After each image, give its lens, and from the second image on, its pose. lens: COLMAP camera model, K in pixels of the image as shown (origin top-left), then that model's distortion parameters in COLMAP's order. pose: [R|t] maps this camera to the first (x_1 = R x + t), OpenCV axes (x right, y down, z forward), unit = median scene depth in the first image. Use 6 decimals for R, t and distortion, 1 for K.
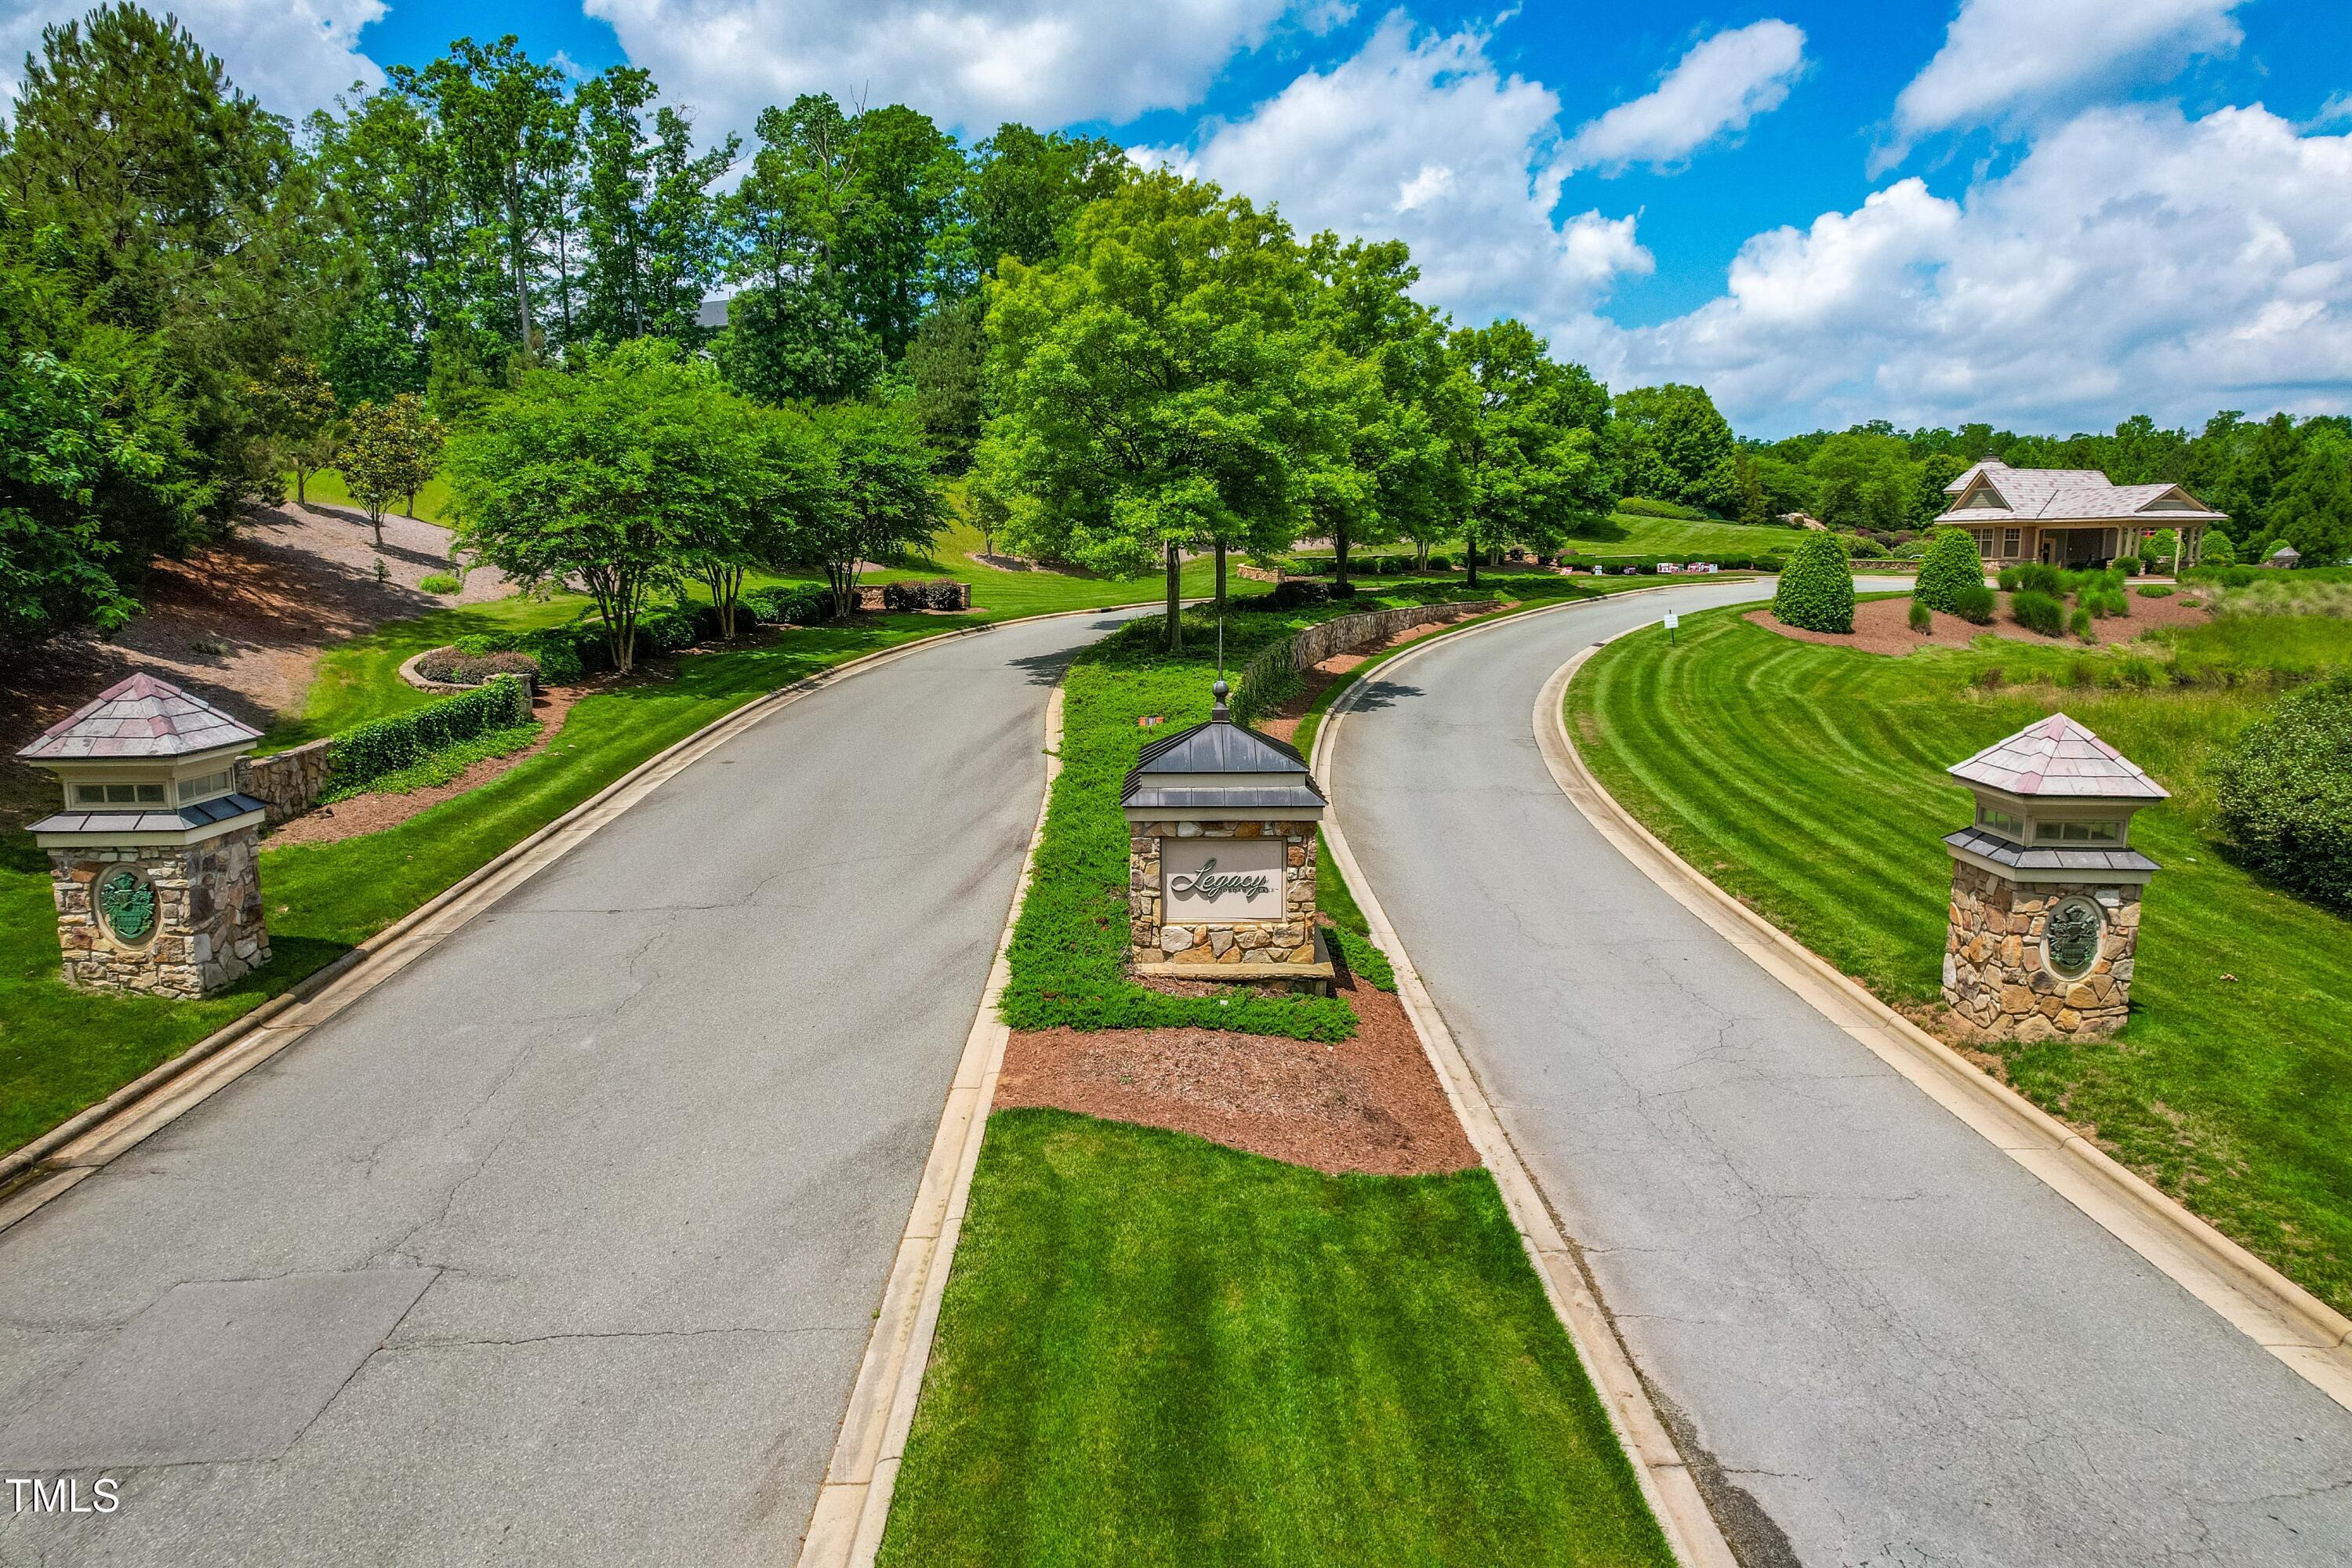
lens RADIAL K [[1499.7, 0, 1182.1], [0, 1499.7, 803.4], [0, 0, 1]] dist [-0.067432, 0.063895]
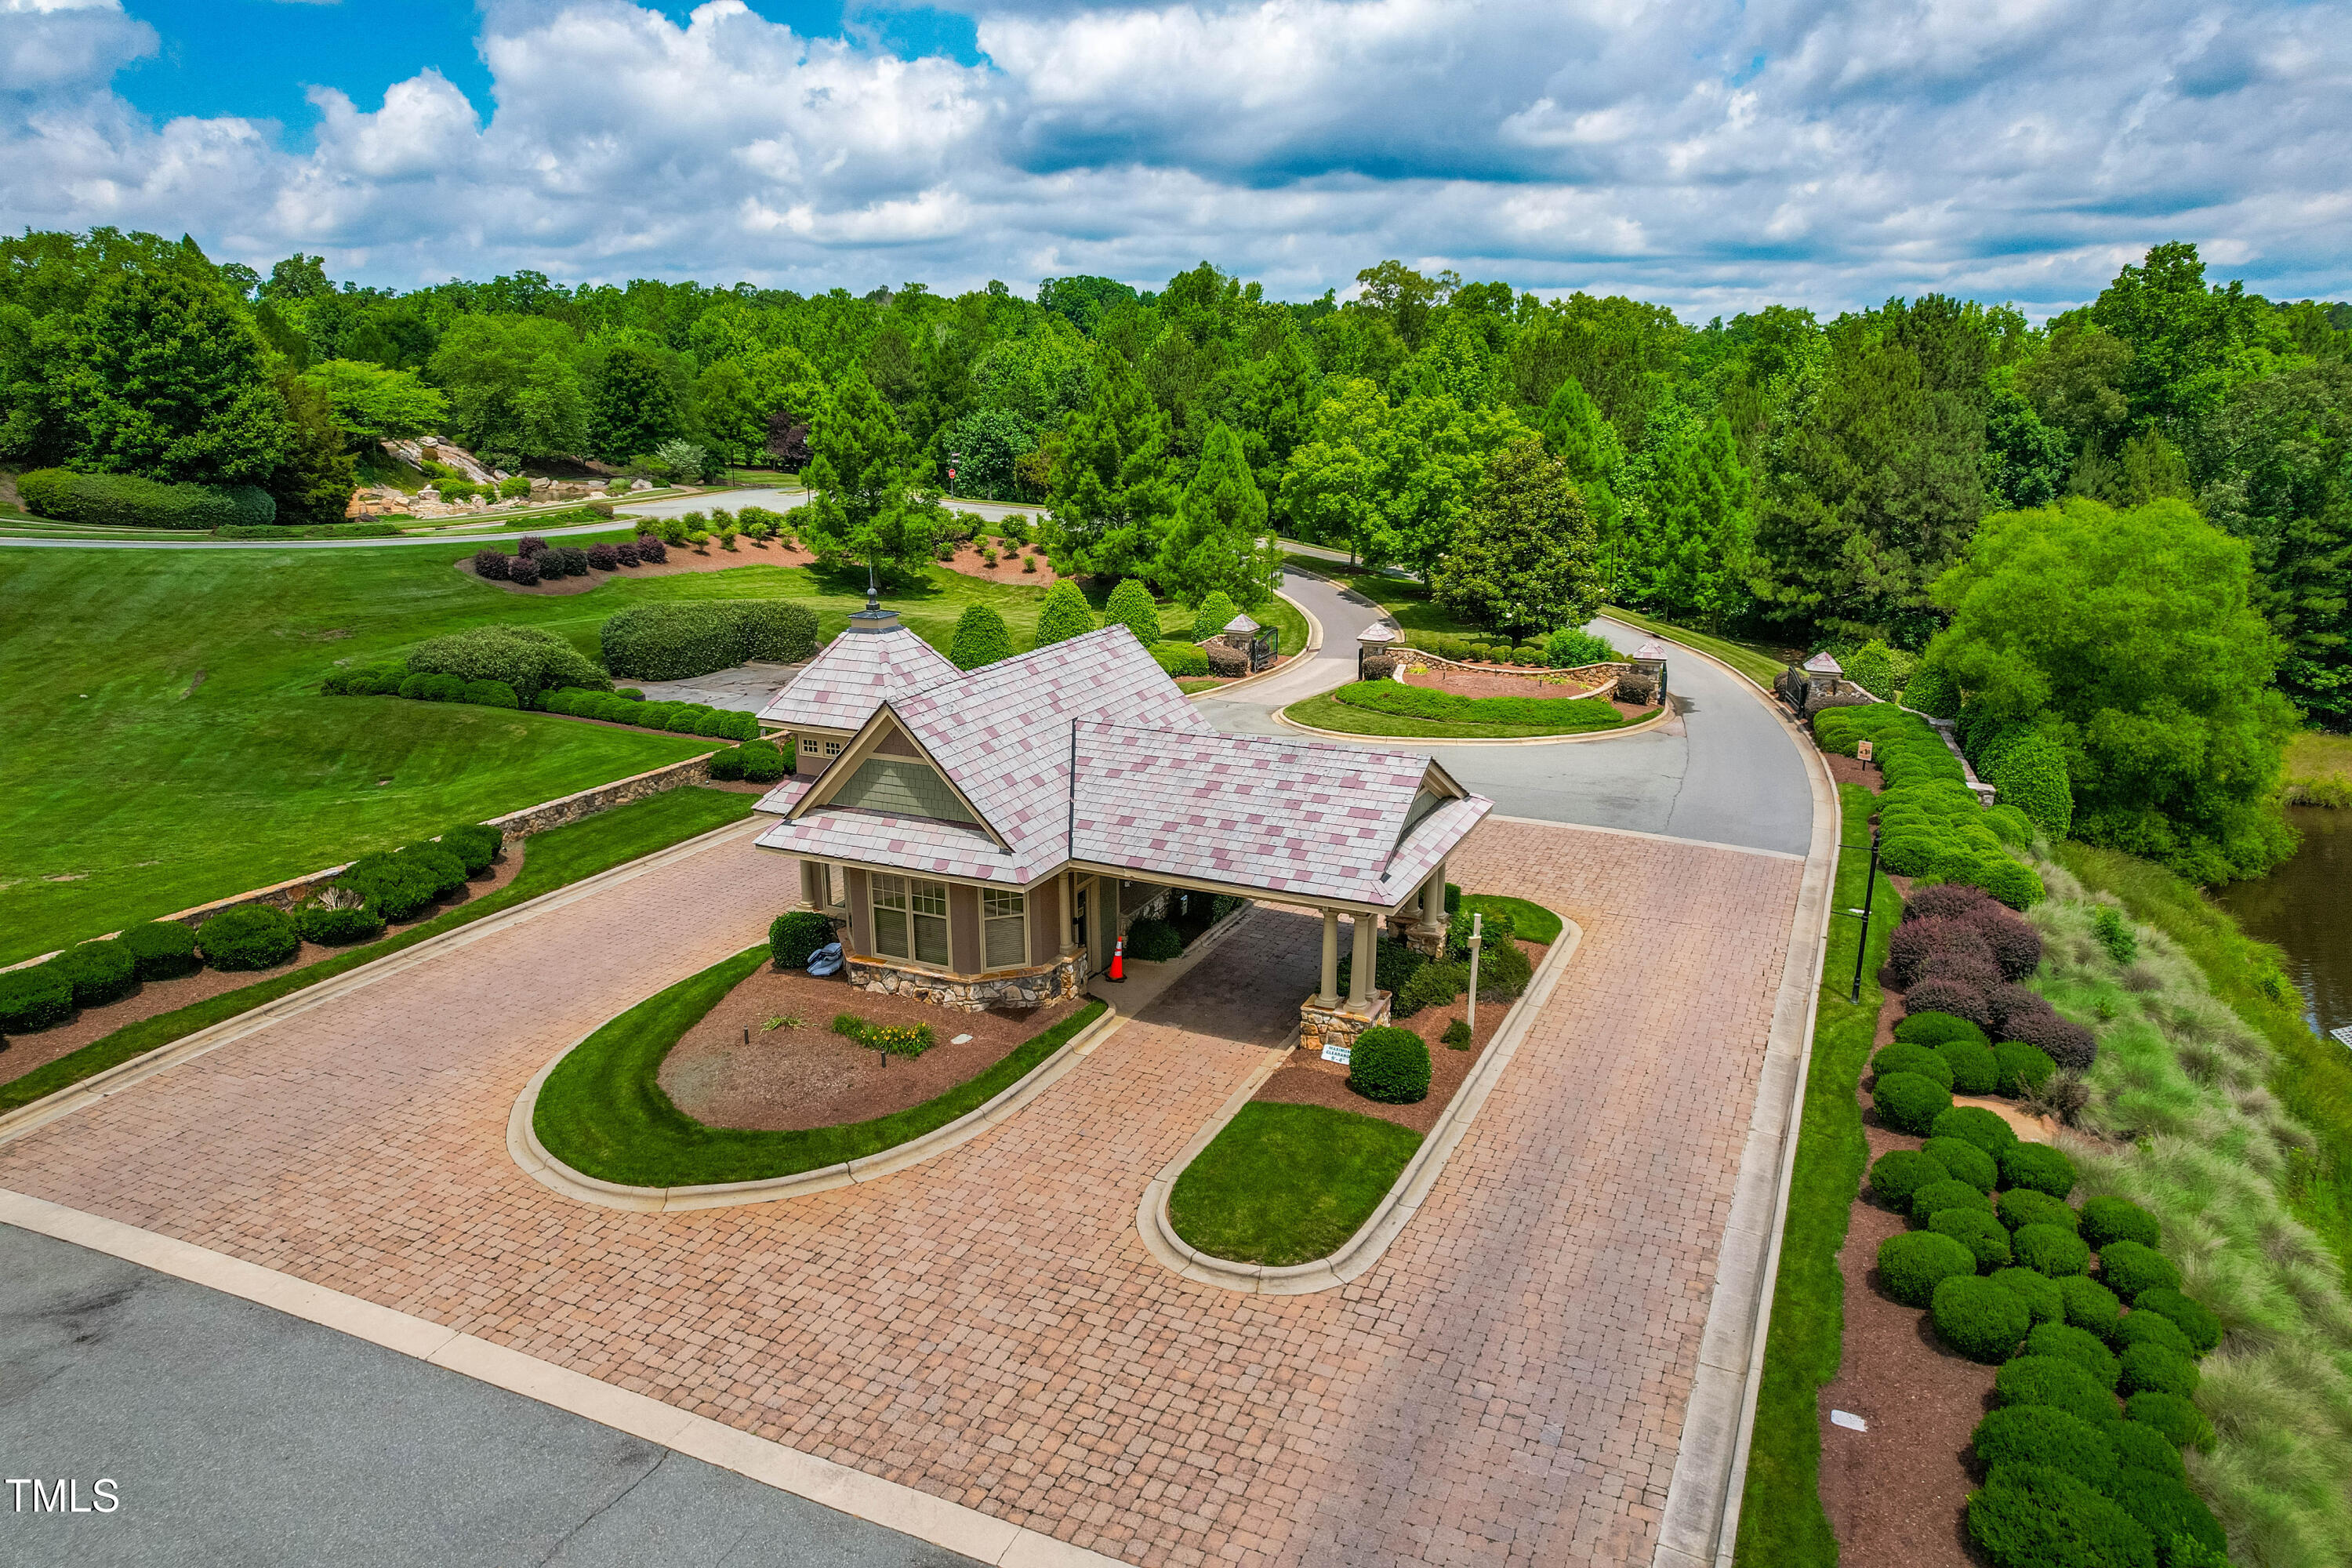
lens RADIAL K [[1519.5, 0, 1176.0], [0, 1519.5, 784.0], [0, 0, 1]] dist [-0.074204, 0.062521]
pose [[0.683731, -0.185365, 0.705798, 1.762845], [0.115975, 0.982509, 0.145689, -1.219760], [-0.720459, -0.017757, 0.693270, 3.636522]]
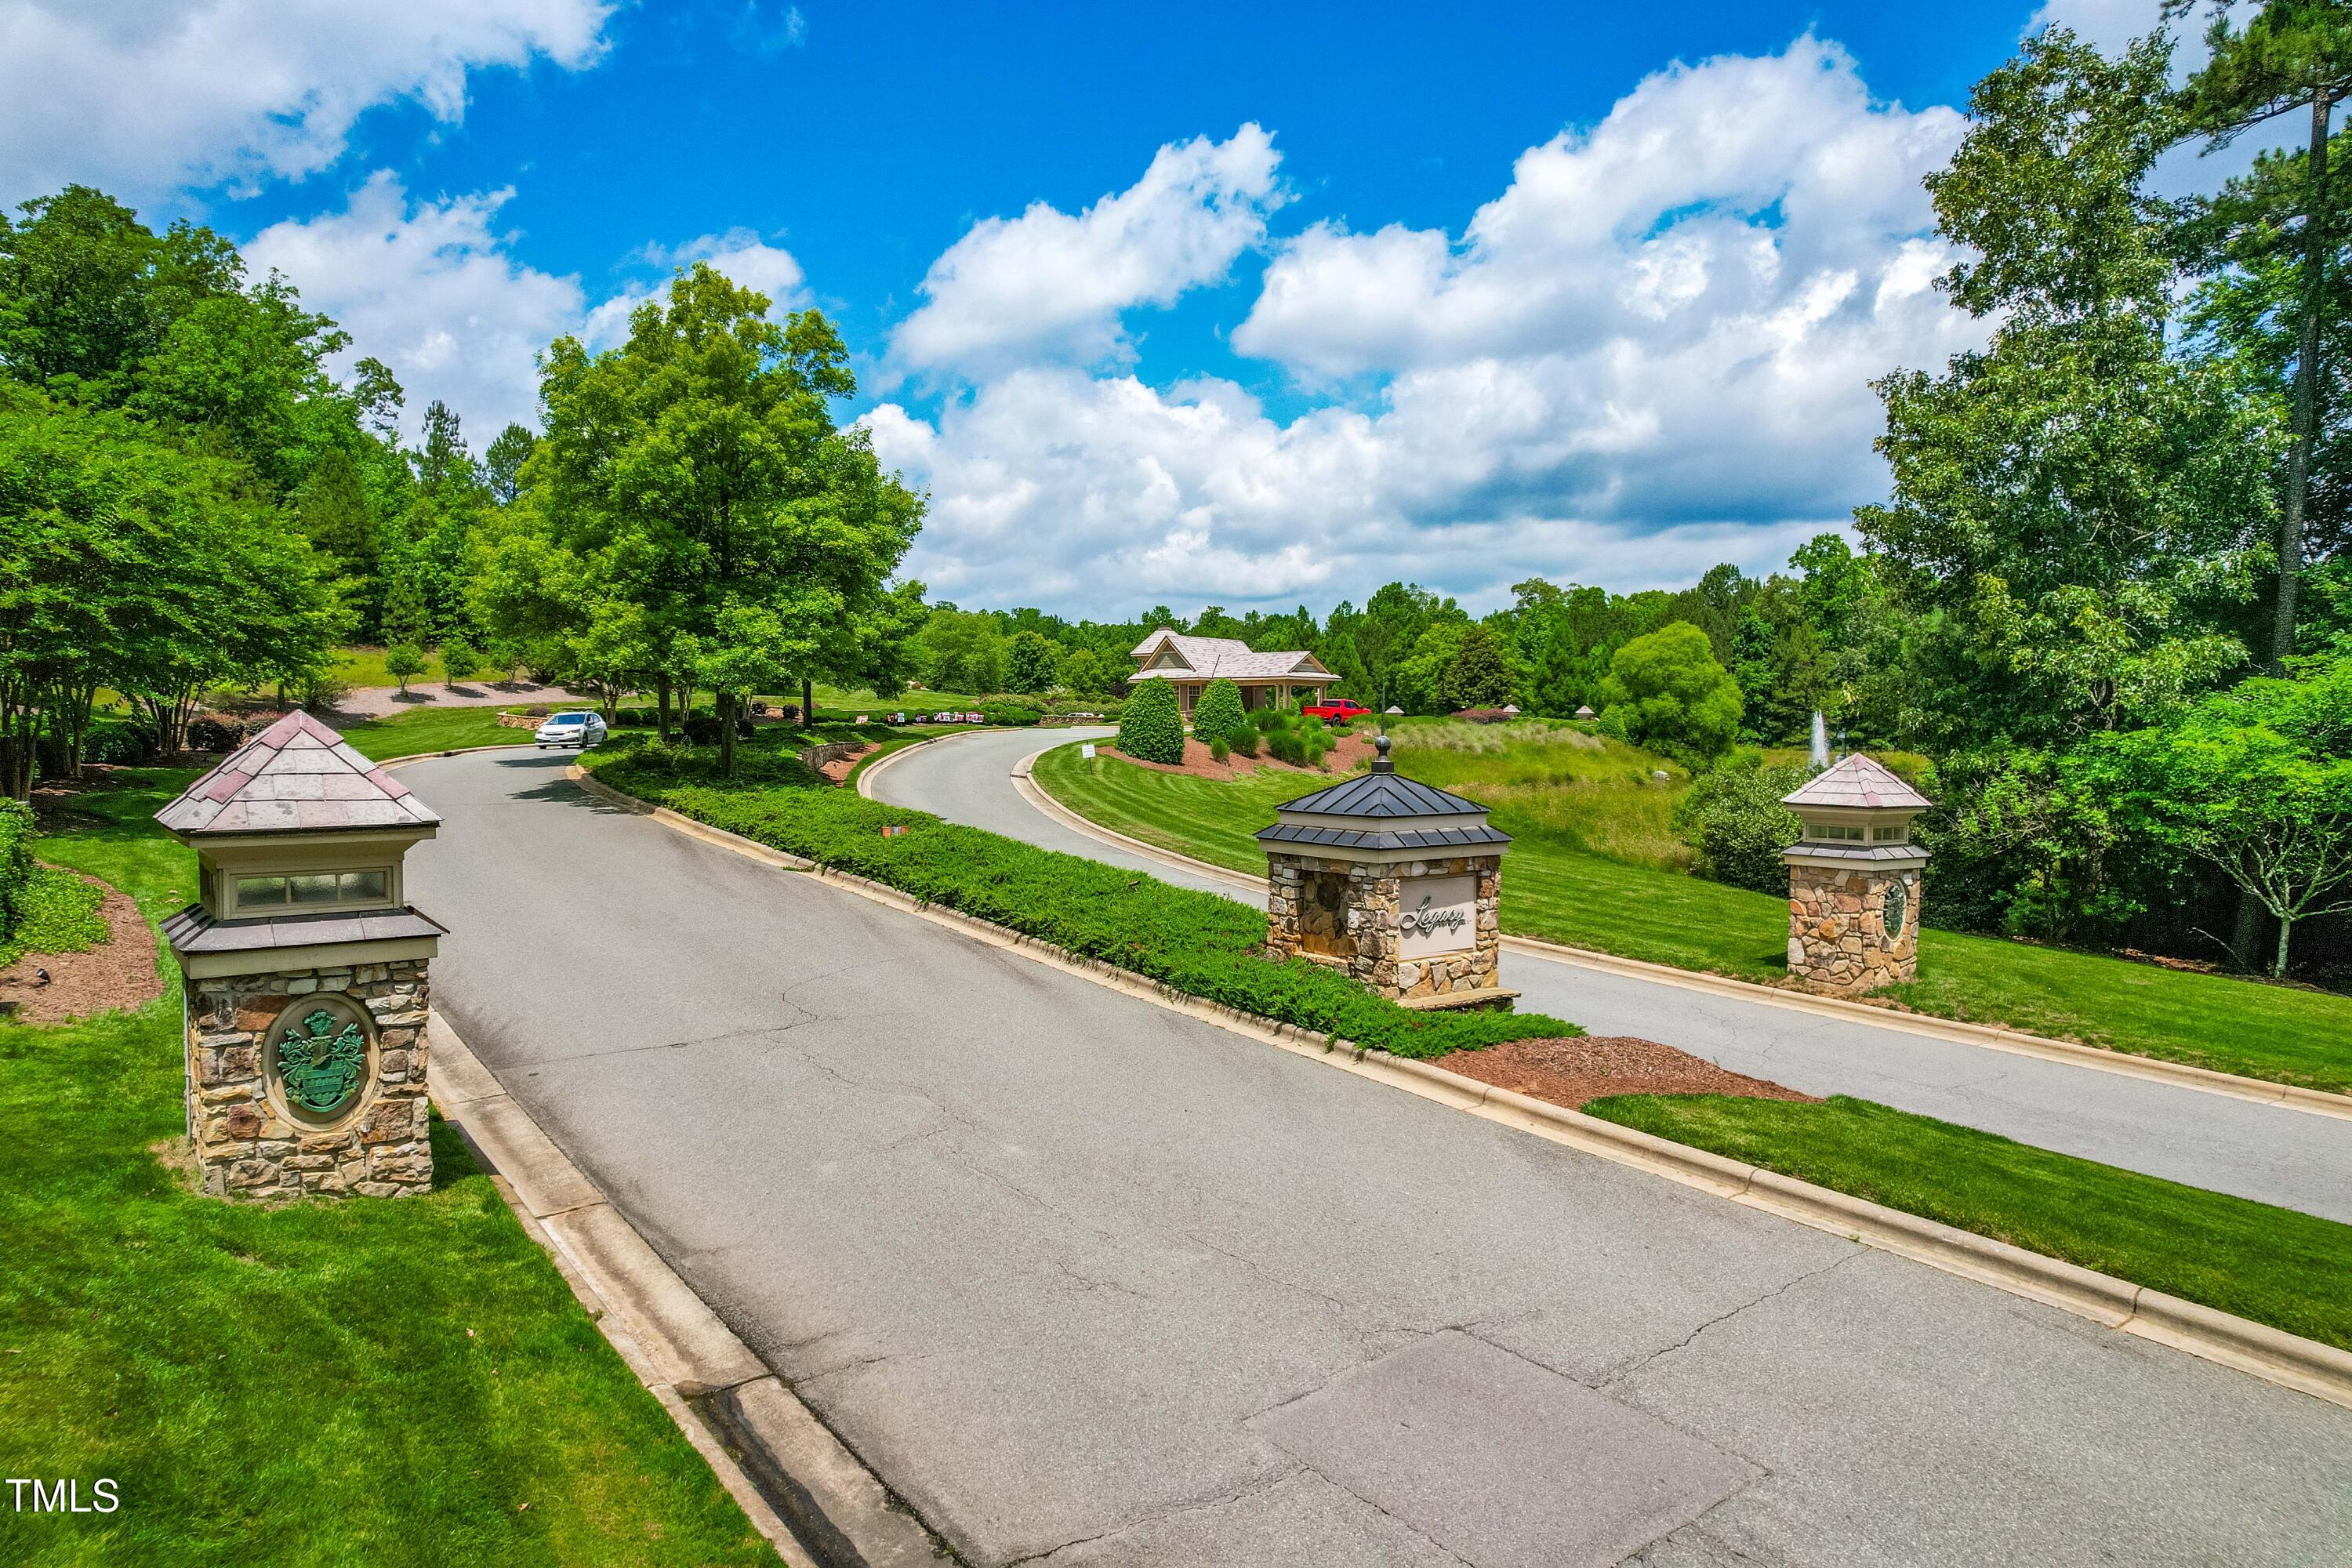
lens RADIAL K [[1499.7, 0, 1182.1], [0, 1499.7, 803.4], [0, 0, 1]] dist [-0.067432, 0.063895]
pose [[0.811926, -0.027172, 0.583128, -0.724694], [0.094555, 0.991847, -0.085437, 0.044582], [-0.576052, 0.124506, 0.807875, 0.225878]]
